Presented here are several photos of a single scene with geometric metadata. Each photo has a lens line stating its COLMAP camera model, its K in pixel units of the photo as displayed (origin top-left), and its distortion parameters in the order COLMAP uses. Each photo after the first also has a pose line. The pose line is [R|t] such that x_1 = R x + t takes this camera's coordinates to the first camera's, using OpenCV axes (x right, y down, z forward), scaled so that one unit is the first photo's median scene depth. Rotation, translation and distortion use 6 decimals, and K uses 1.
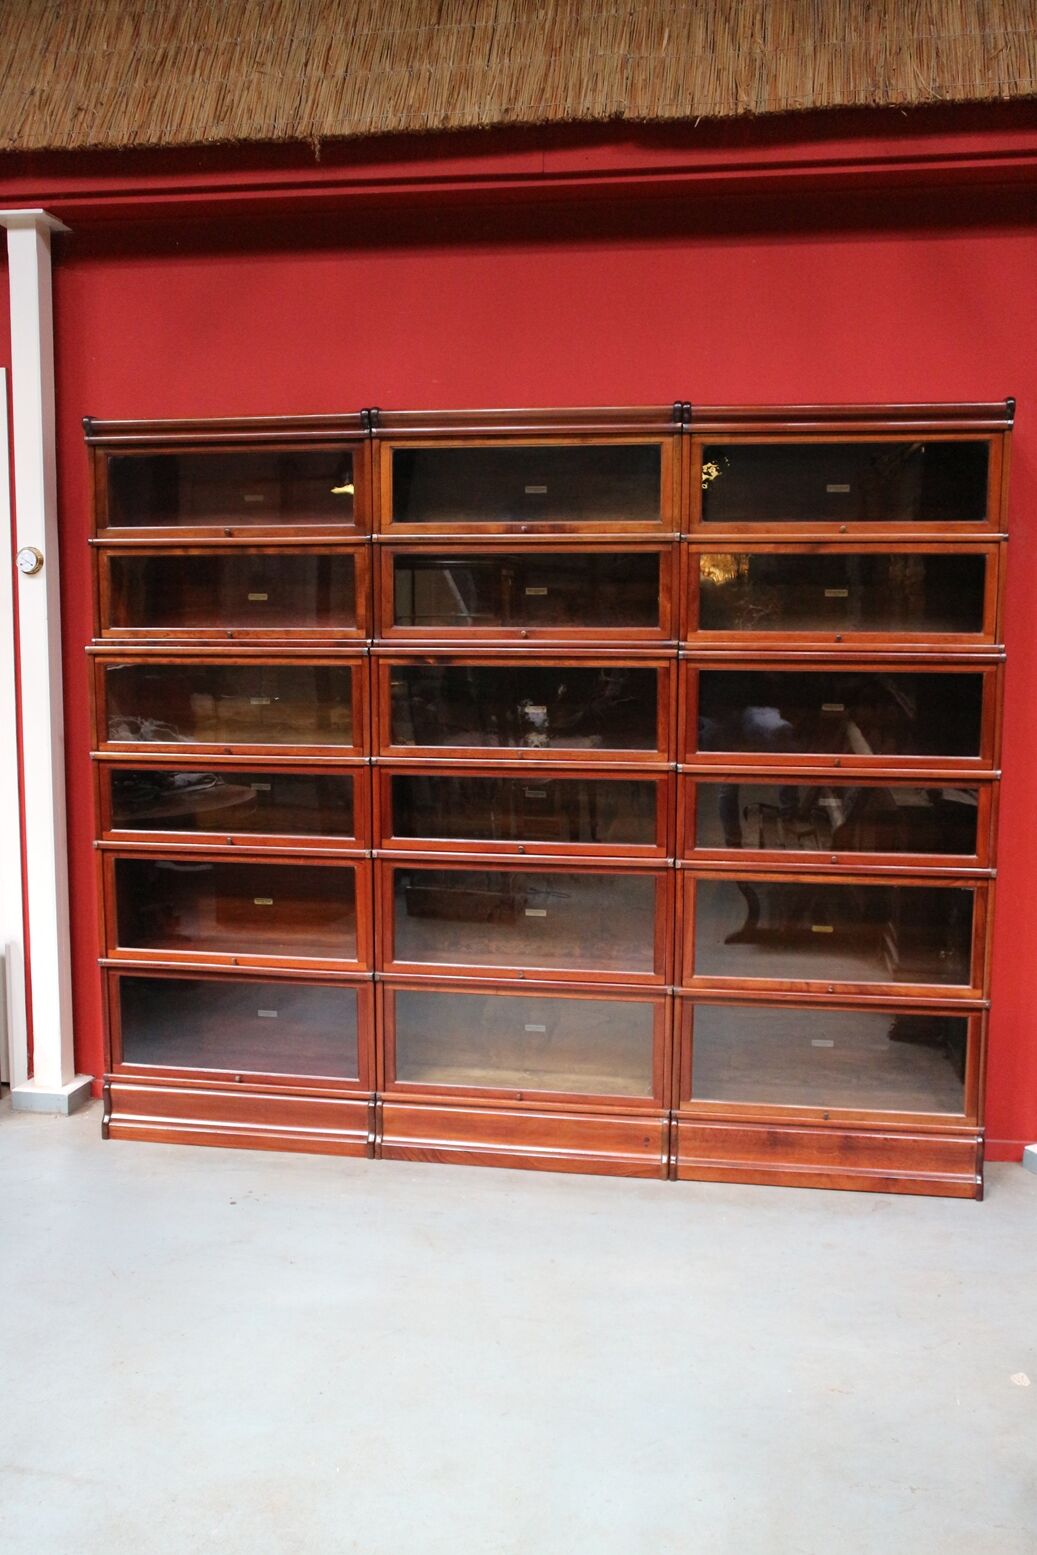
lens RADIAL K [[1398.4, 0, 525.1], [0, 1398.4, 778.7], [0, 0, 1]] dist [-0.061579, 0.120238]
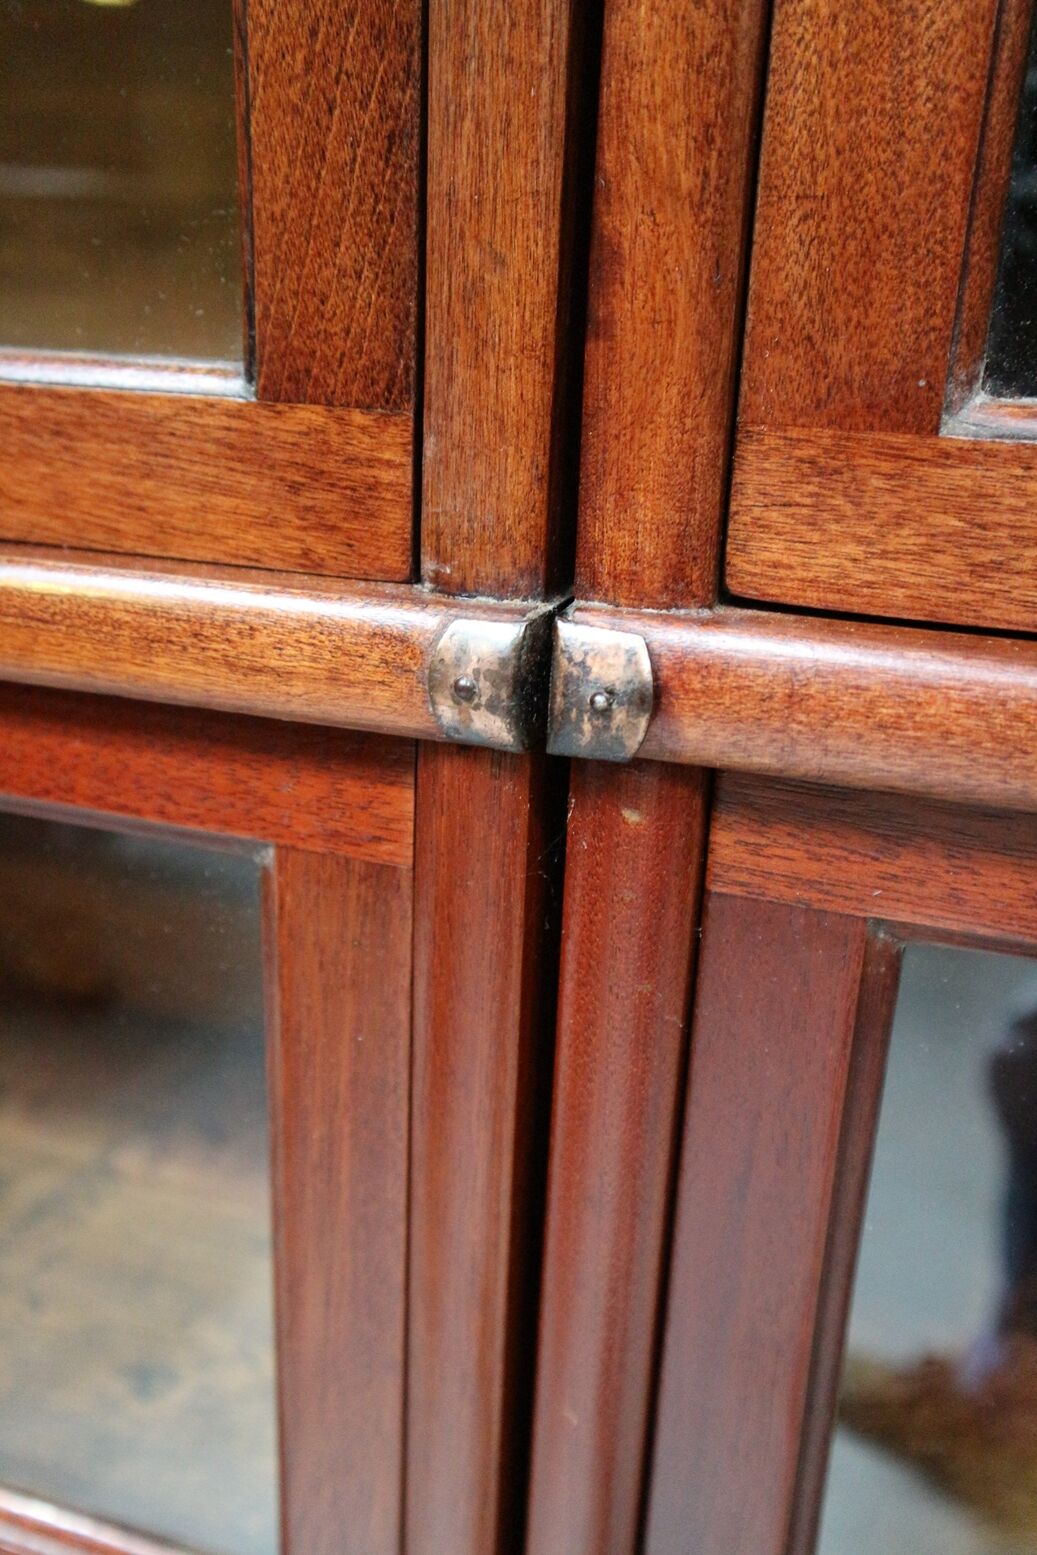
lens RADIAL K [[1398.4, 0, 525.1], [0, 1398.4, 778.7], [0, 0, 1]] dist [-0.061579, 0.120238]
pose [[0.987010, 0.086744, -0.135229, -0.104618], [-0.054529, 0.972622, 0.225904, -0.021076], [0.151122, -0.215596, 0.964718, 0.956761]]
